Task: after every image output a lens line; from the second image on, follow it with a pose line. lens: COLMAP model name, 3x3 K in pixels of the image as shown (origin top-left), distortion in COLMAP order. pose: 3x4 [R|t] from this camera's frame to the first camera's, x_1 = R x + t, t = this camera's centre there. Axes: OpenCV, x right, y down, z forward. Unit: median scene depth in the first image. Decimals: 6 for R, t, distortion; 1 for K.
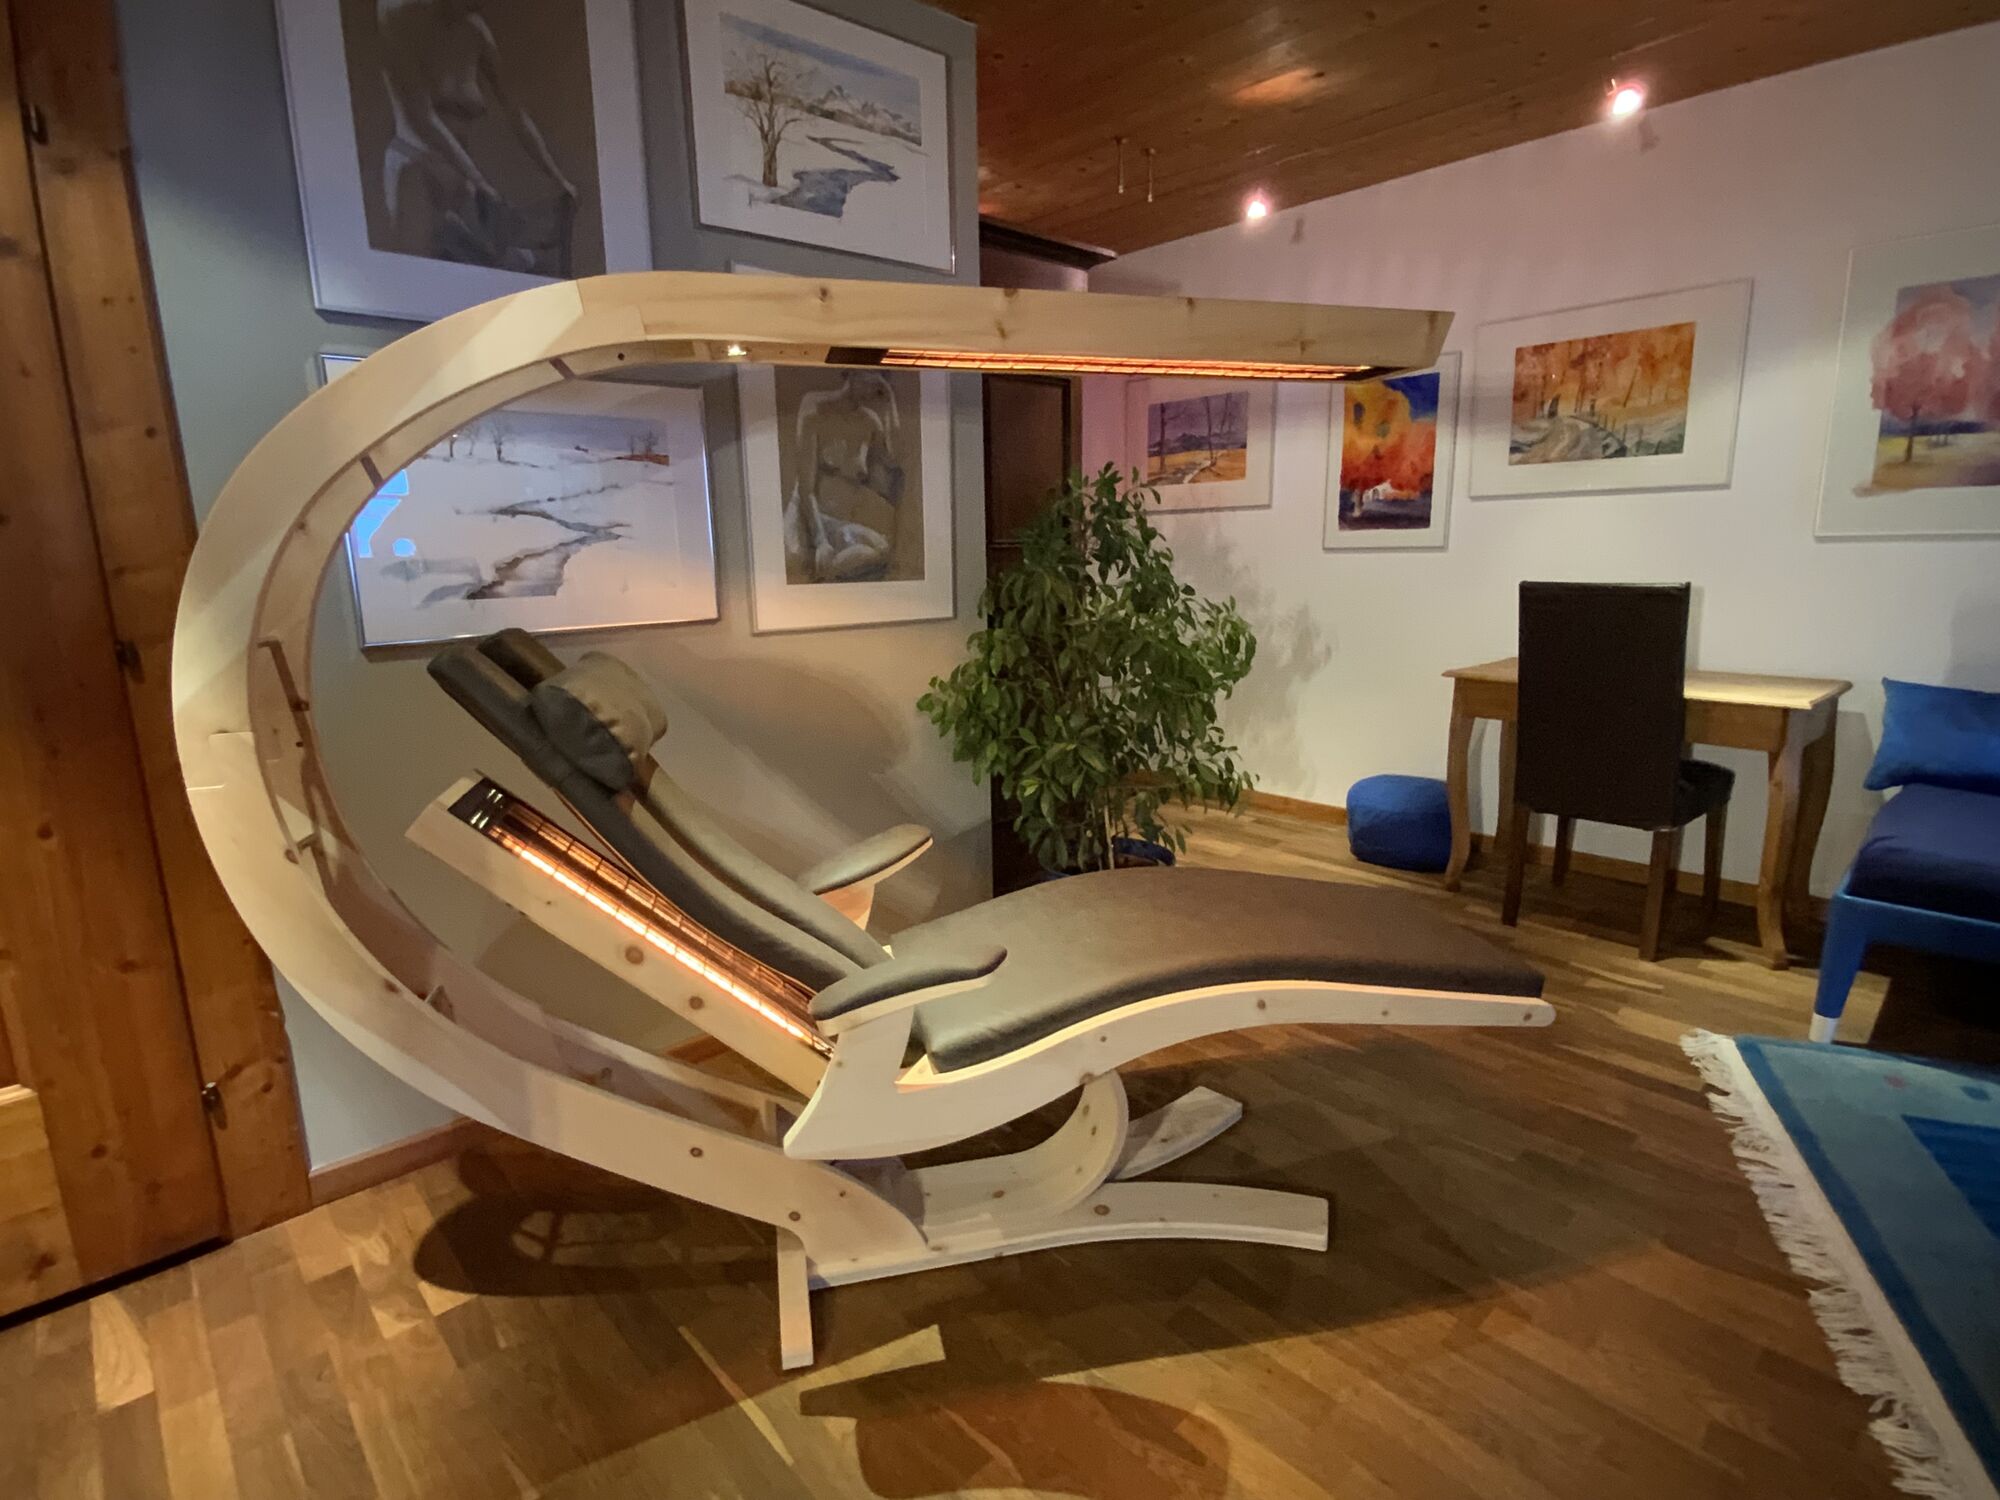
lens RADIAL K [[1011.1, 0, 998.1], [0, 1011.1, 742.6], [0, 0, 1]] dist [-0.004615, -0.001064]
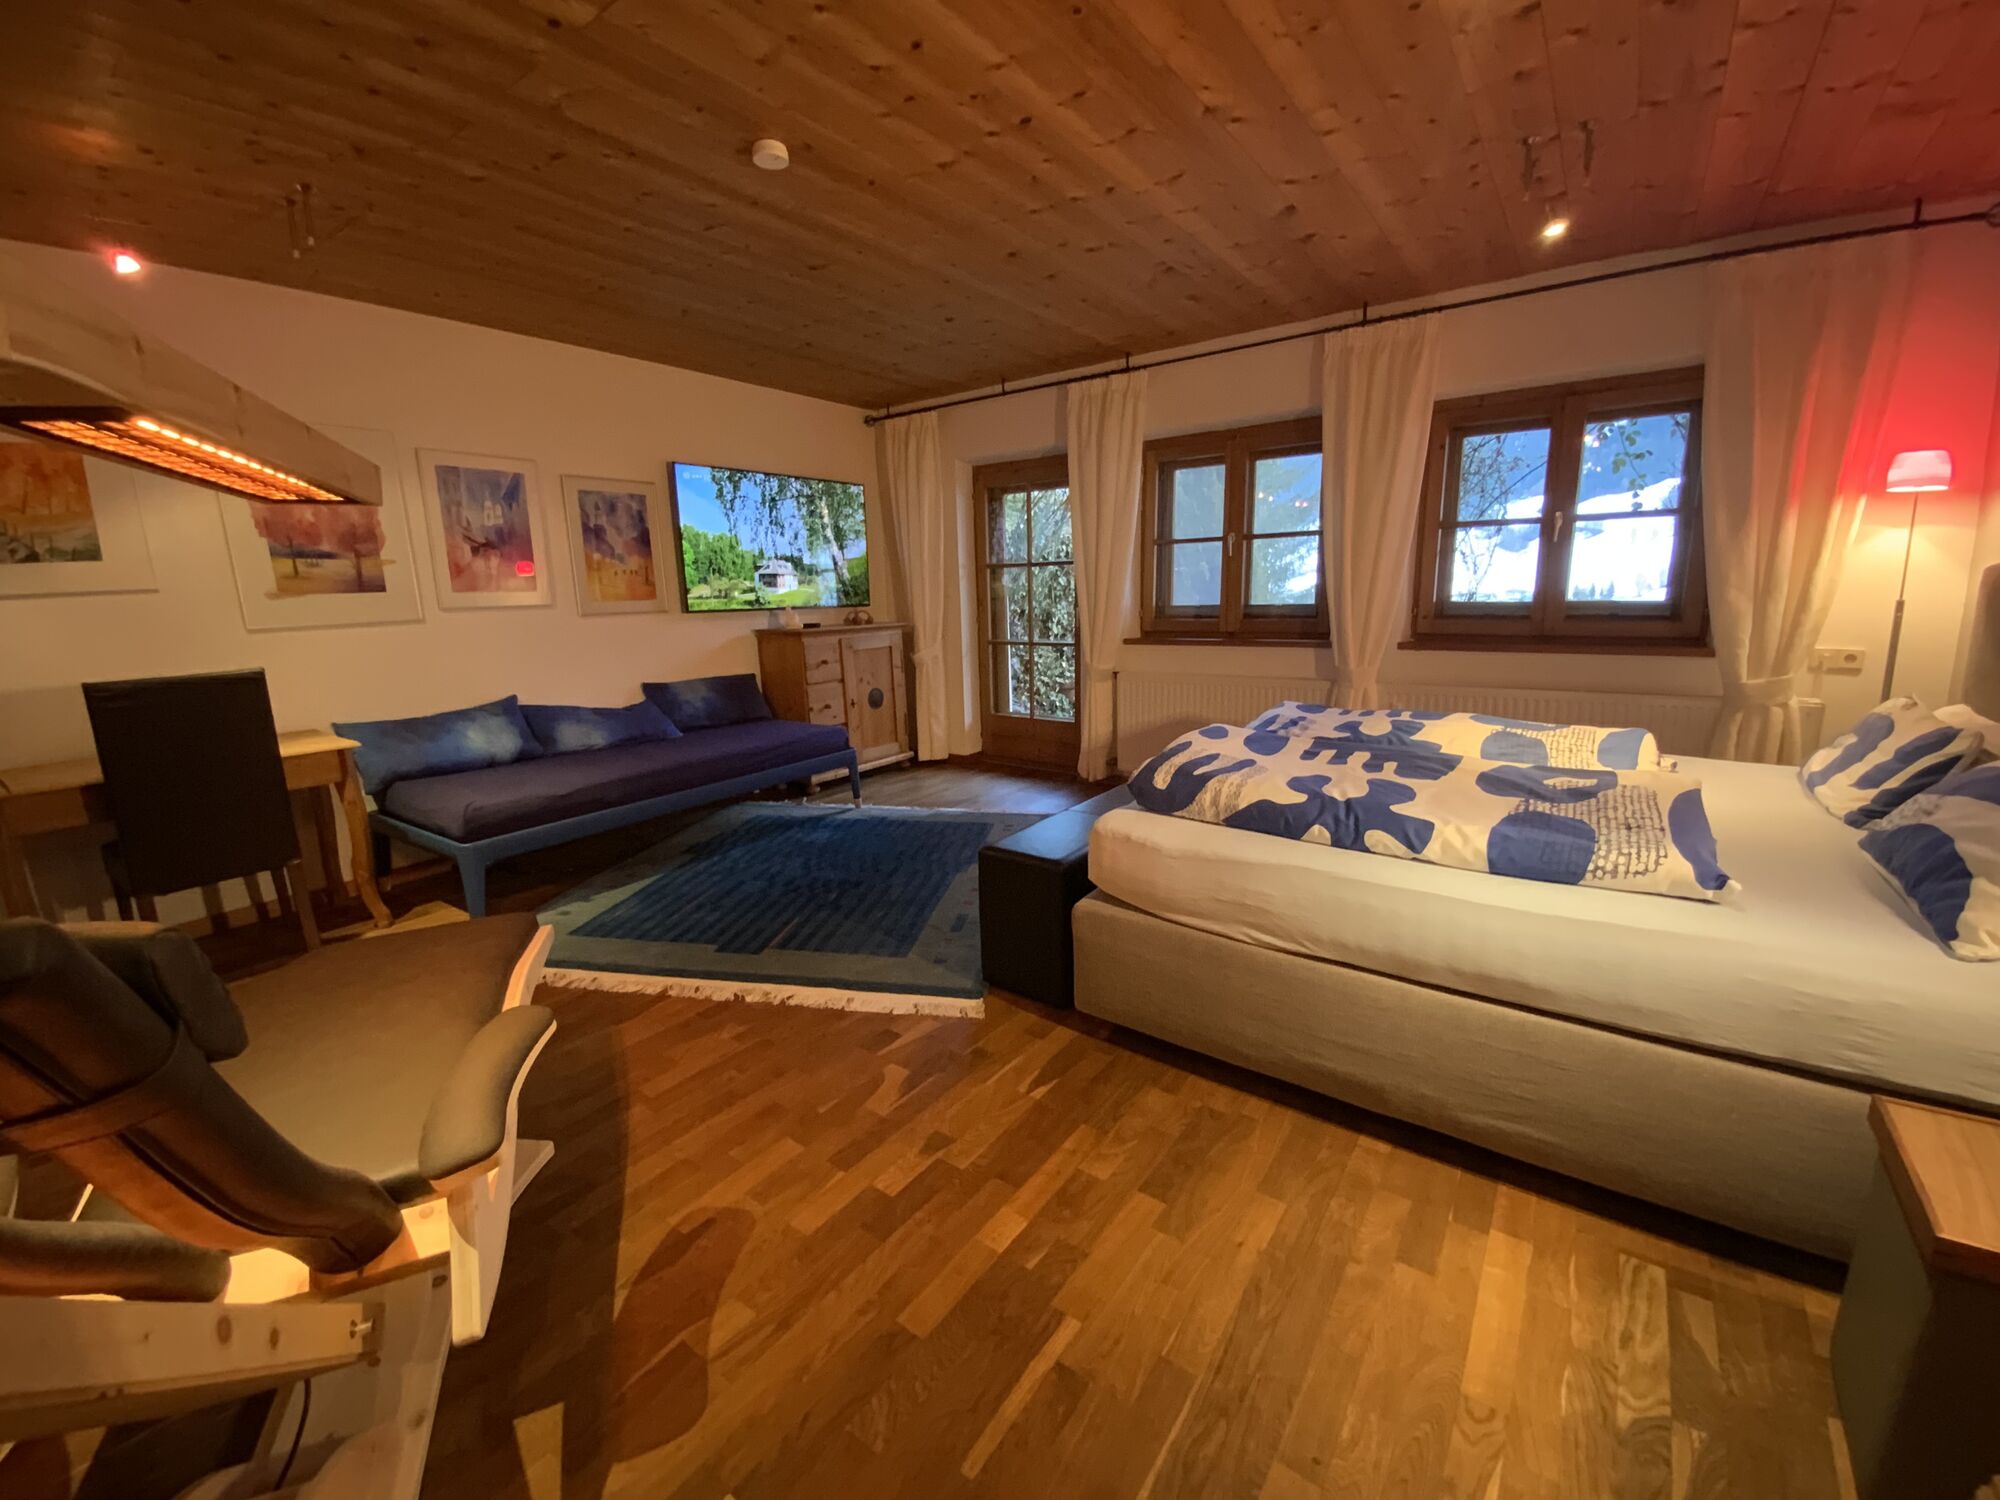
lens RADIAL K [[799.0, 0, 1000.0], [0, 799.0, 750.0], [0, 0, 1]] dist [0.000630, -0.011224]
pose [[-0.191834, -0.177902, 0.965169, -0.522279], [0.218499, 0.951010, 0.218721, -0.083786], [-0.956796, 0.252846, -0.143565, 0.313422]]
